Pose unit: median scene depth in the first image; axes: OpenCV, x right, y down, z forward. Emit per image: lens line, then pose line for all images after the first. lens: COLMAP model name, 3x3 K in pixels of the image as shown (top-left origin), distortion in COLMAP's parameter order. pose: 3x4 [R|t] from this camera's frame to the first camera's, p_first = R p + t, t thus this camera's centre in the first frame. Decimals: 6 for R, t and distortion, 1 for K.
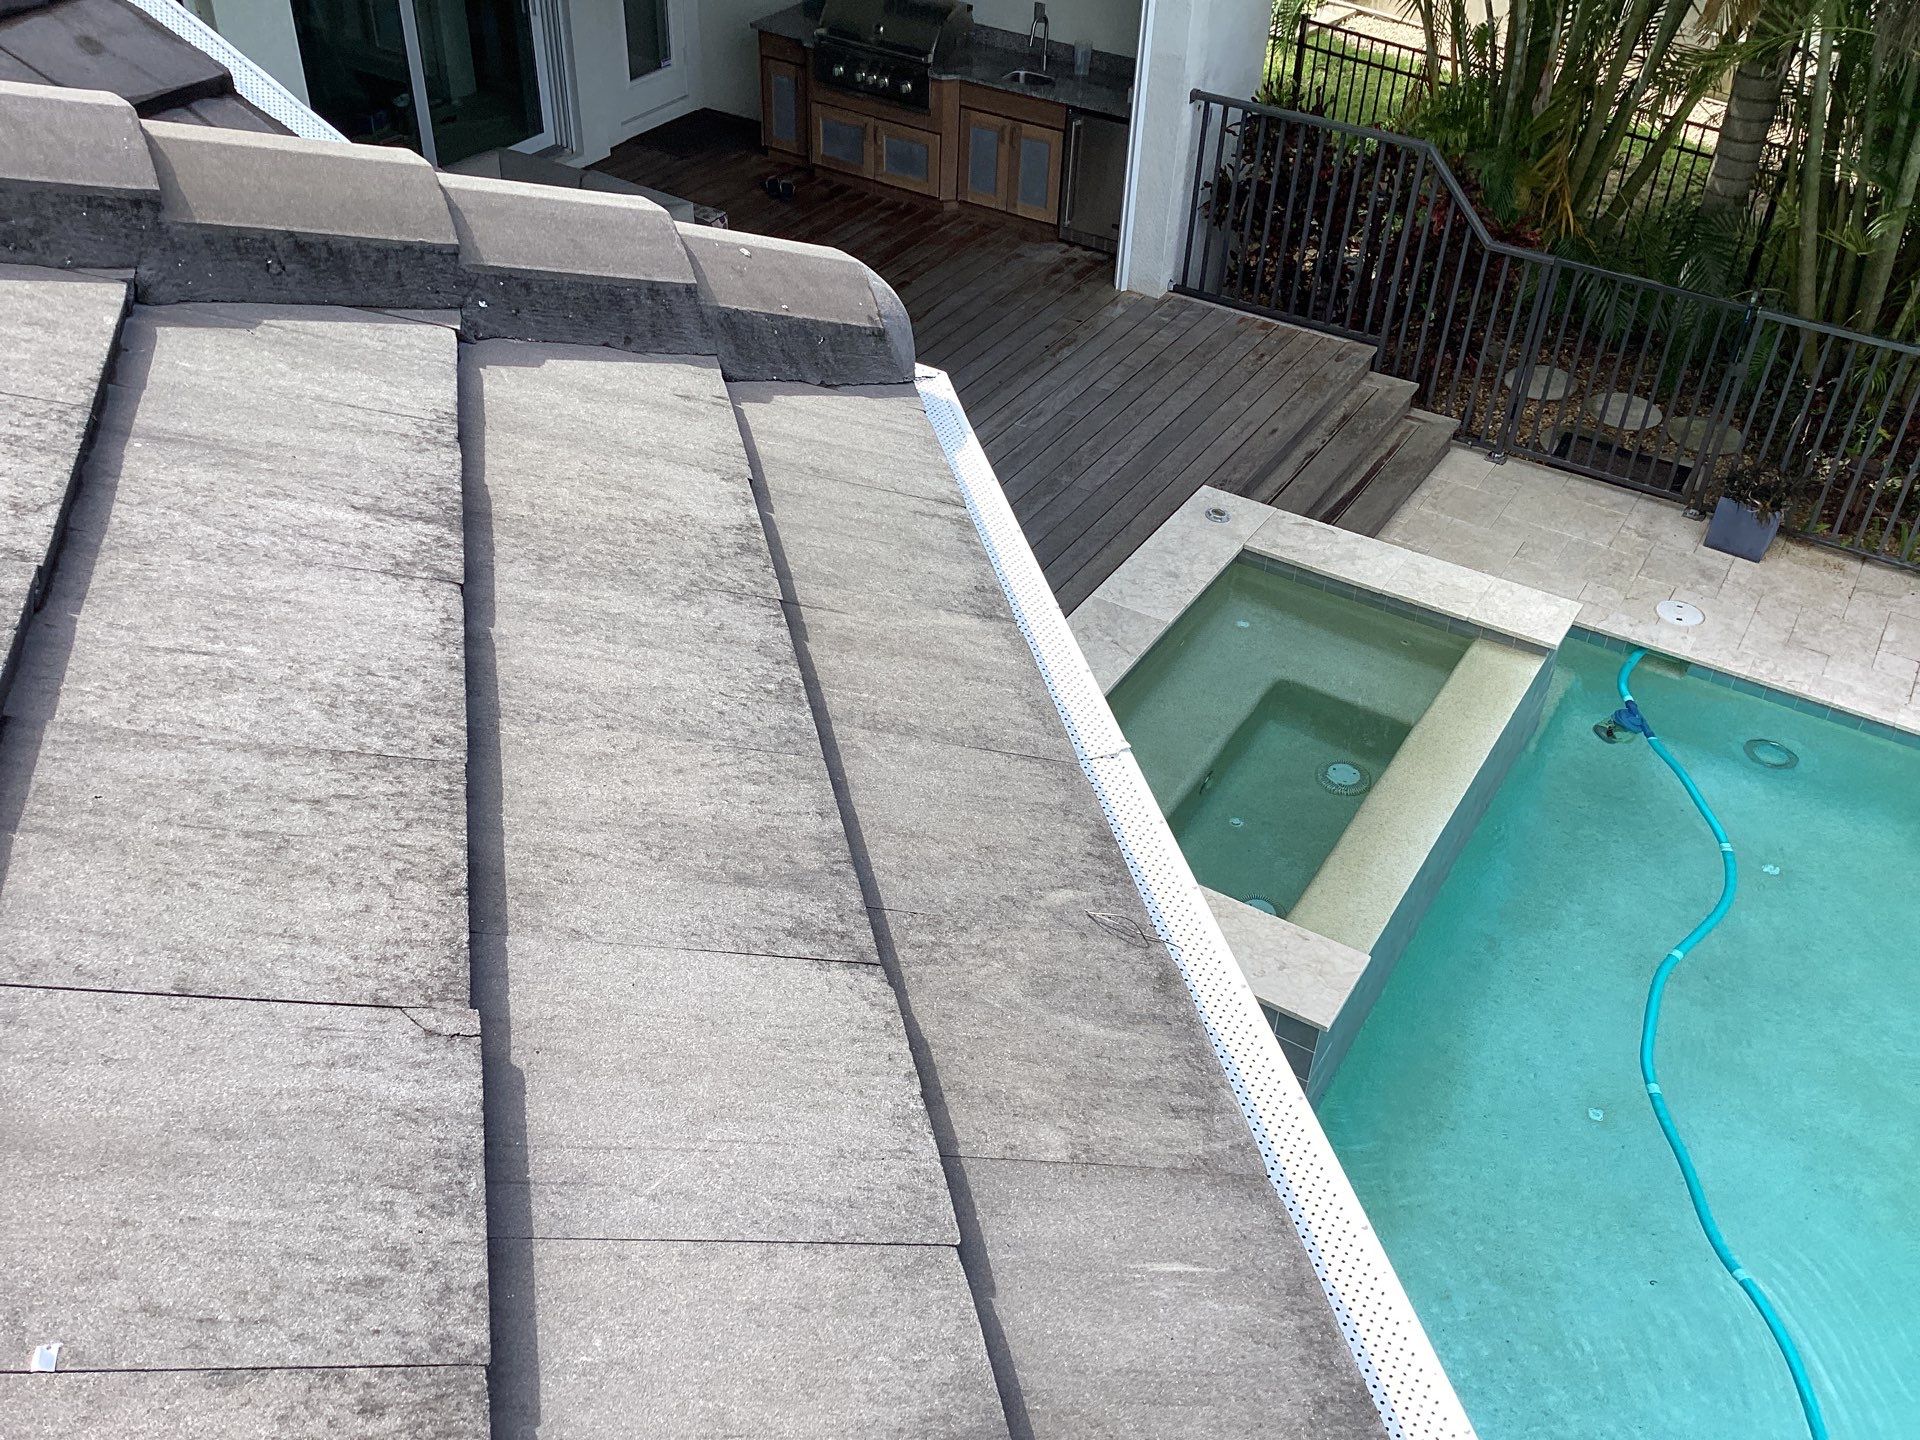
lens RADIAL K [[1734.6, 0, 954.7], [0, 1734.6, 712.4], [0, 0, 1]] dist [0.251269, -0.635776]
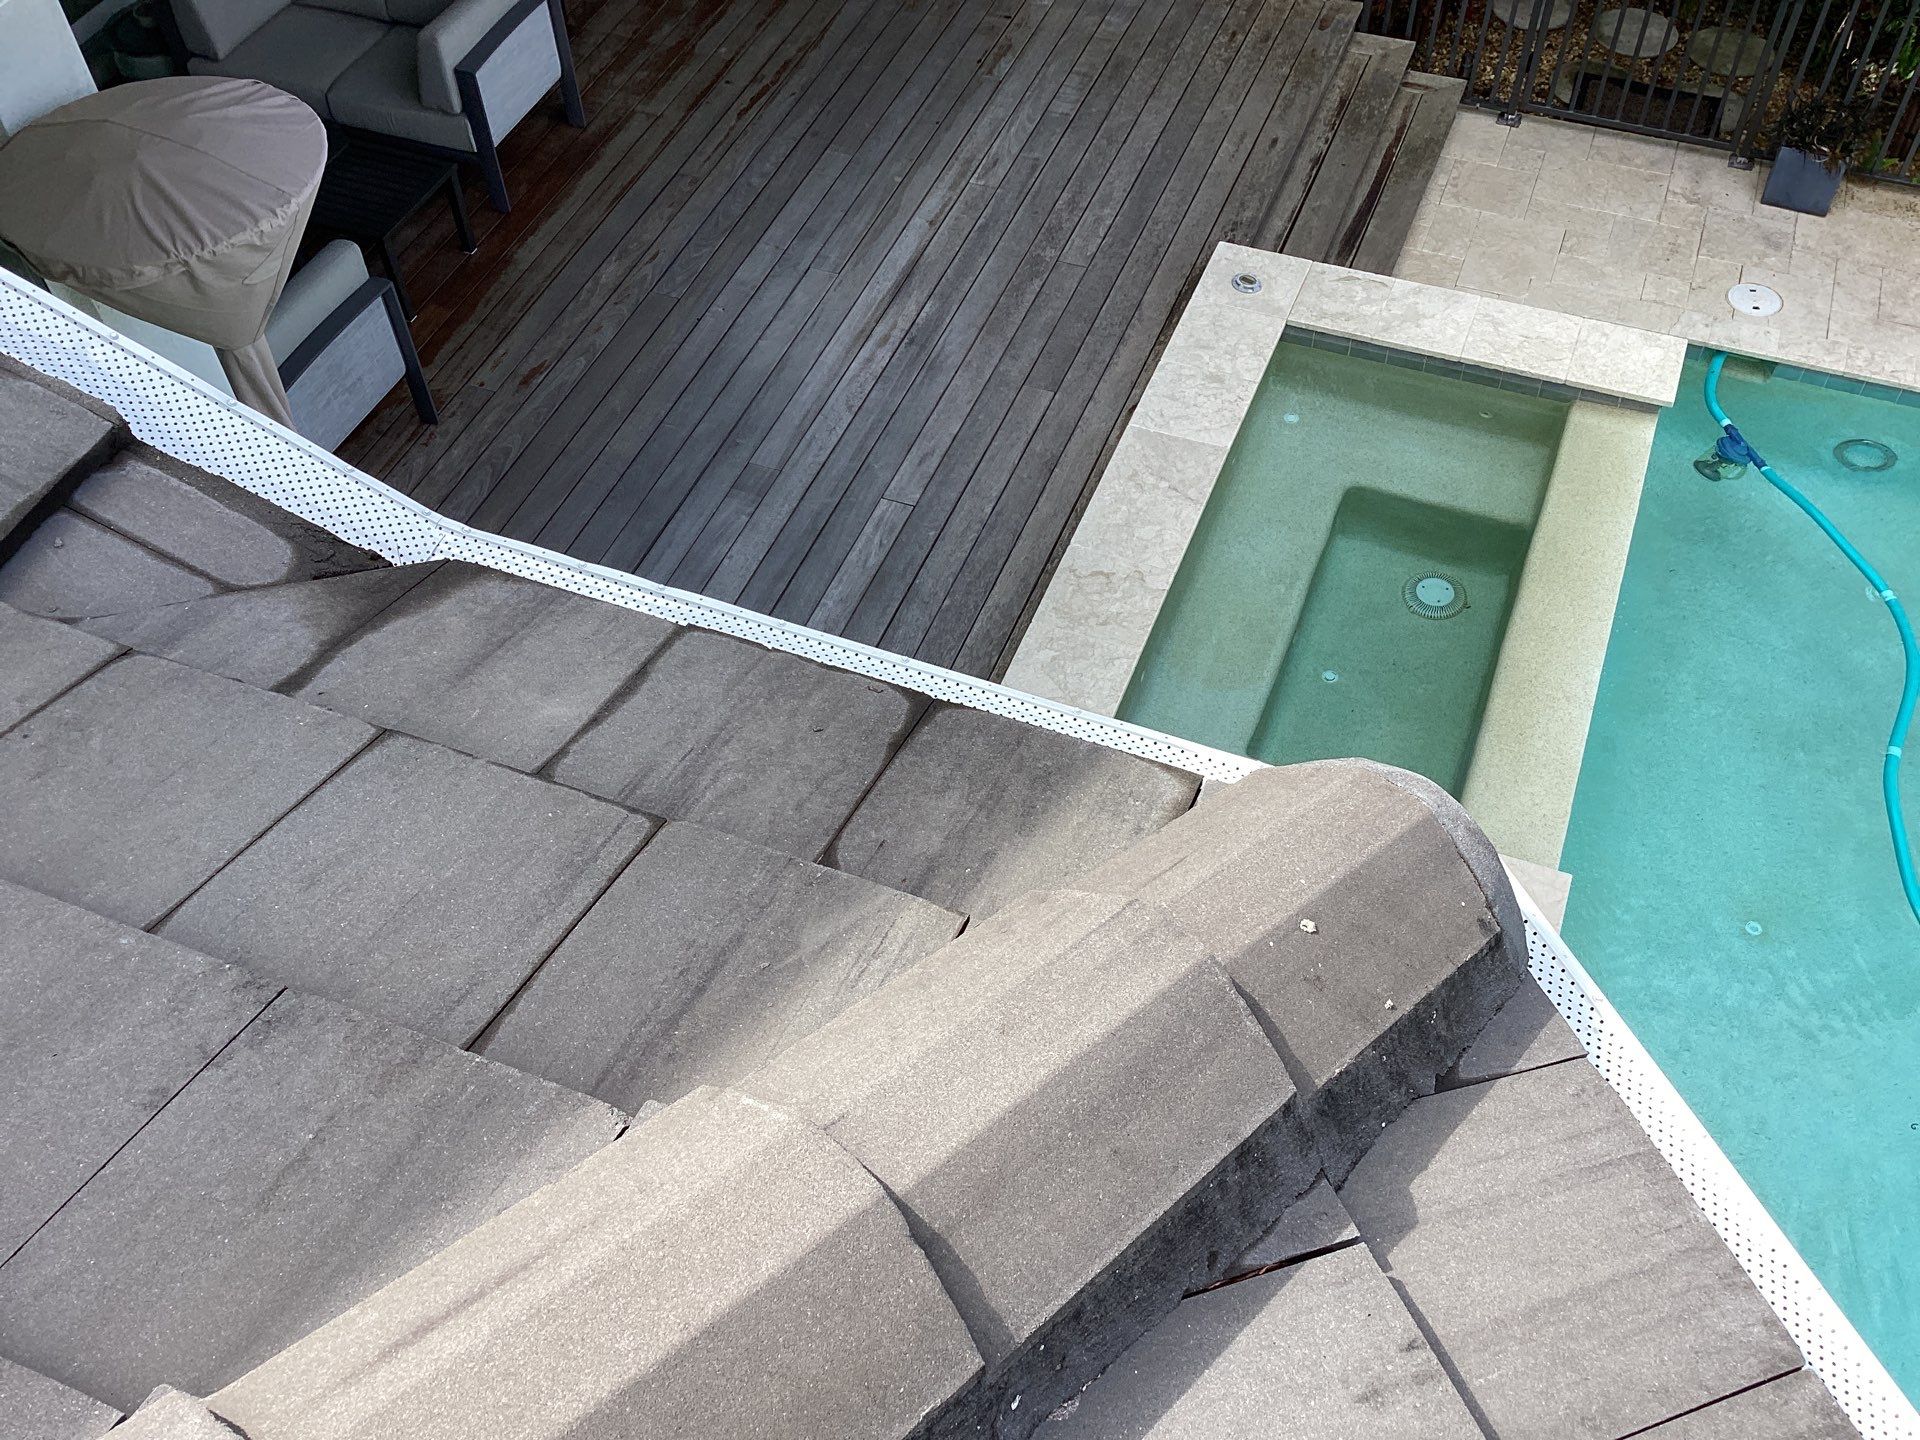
lens RADIAL K [[1723.6, 0, 948.2], [0, 1723.6, 723.9], [0, 0, 1]] dist [0.118942, -0.221836]
pose [[0.983626, -0.172037, 0.053701, -0.059580], [0.153551, 0.955981, 0.250045, -0.118876], [-0.094354, -0.237704, 0.966744, 0.134927]]
